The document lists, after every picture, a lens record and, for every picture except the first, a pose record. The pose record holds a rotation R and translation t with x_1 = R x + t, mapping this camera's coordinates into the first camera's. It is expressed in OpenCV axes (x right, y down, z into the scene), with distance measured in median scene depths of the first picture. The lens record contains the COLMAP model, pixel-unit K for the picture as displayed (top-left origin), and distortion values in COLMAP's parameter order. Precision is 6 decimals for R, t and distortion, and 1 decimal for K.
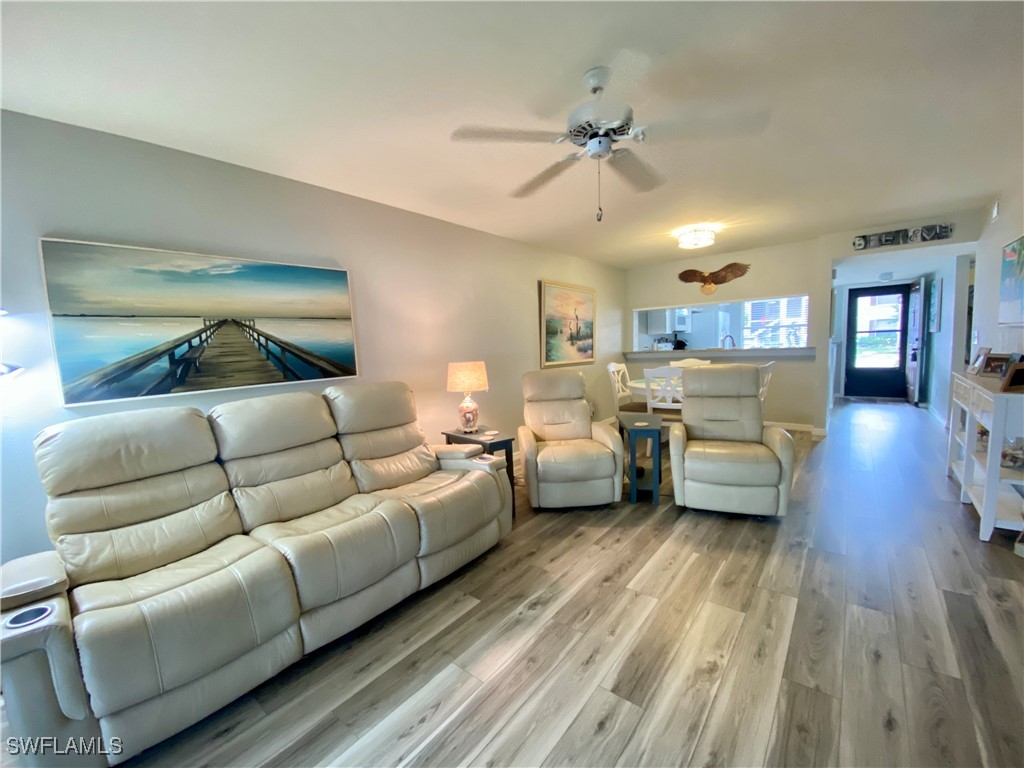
lens RADIAL K [[412.5, 0, 510.8], [0, 412.5, 390.8], [0, 0, 1]] dist [0.026580, -0.022200]
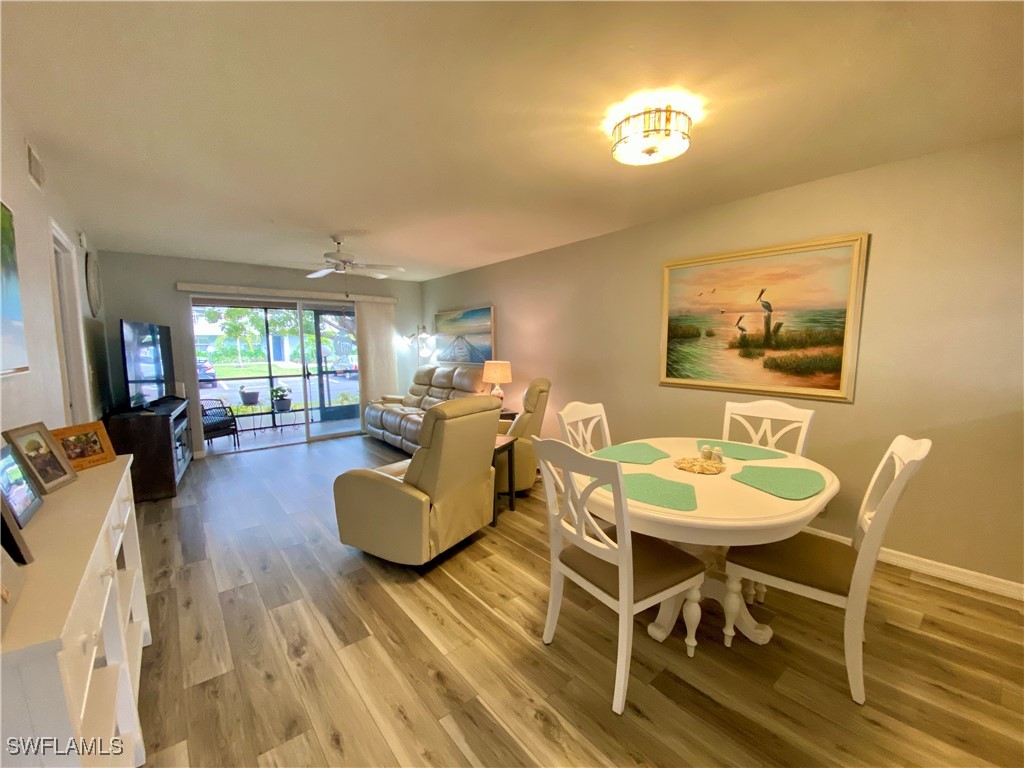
lens RADIAL K [[412.5, 0, 510.8], [0, 412.5, 390.8], [0, 0, 1]] dist [0.026580, -0.022200]
pose [[-0.191478, 0.153664, -0.969393, 1.695884], [-0.090867, 0.980651, 0.173396, -0.295067], [0.977282, 0.121287, -0.173810, 1.733526]]
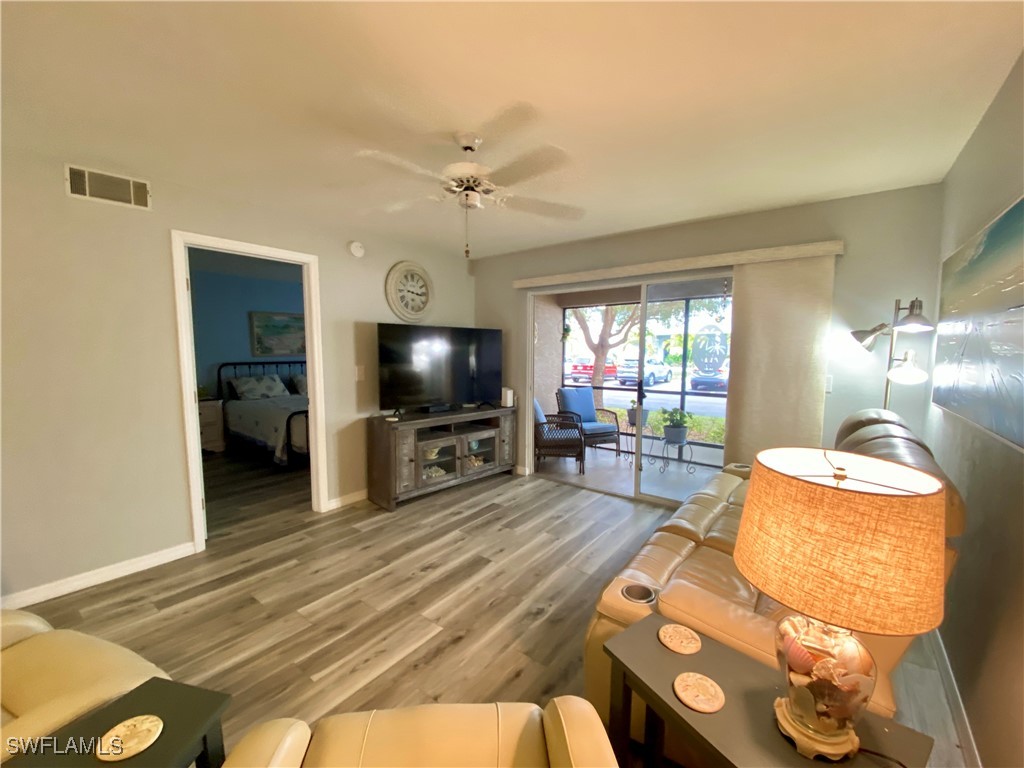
lens RADIAL K [[412.5, 0, 510.8], [0, 412.5, 390.8], [0, 0, 1]] dist [0.026580, -0.022200]
pose [[-0.998716, 0.042944, -0.026873, 0.111764], [0.036340, 0.976898, 0.210596, -0.223608], [0.035296, 0.209349, -0.977204, 1.623745]]
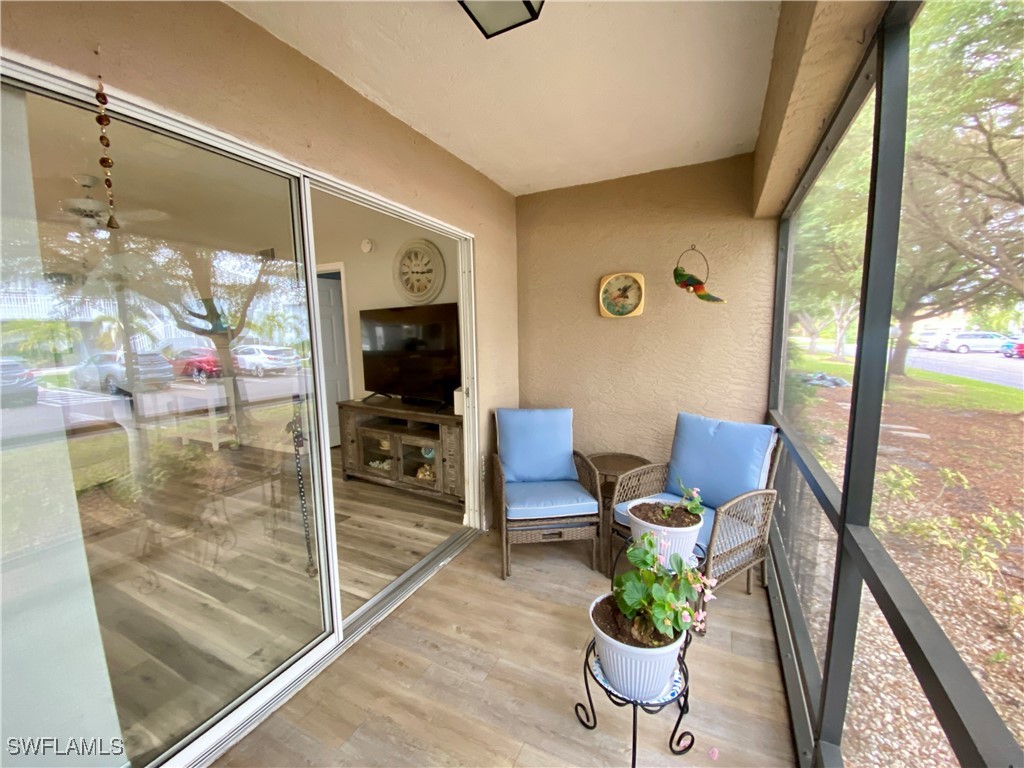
lens RADIAL K [[412.5, 0, 510.8], [0, 412.5, 390.8], [0, 0, 1]] dist [0.026580, -0.022200]
pose [[-0.214949, -0.076544, 0.973621, -1.174872], [0.136461, 0.984790, 0.107549, 0.044143], [-0.967045, 0.155979, -0.201234, -0.057898]]
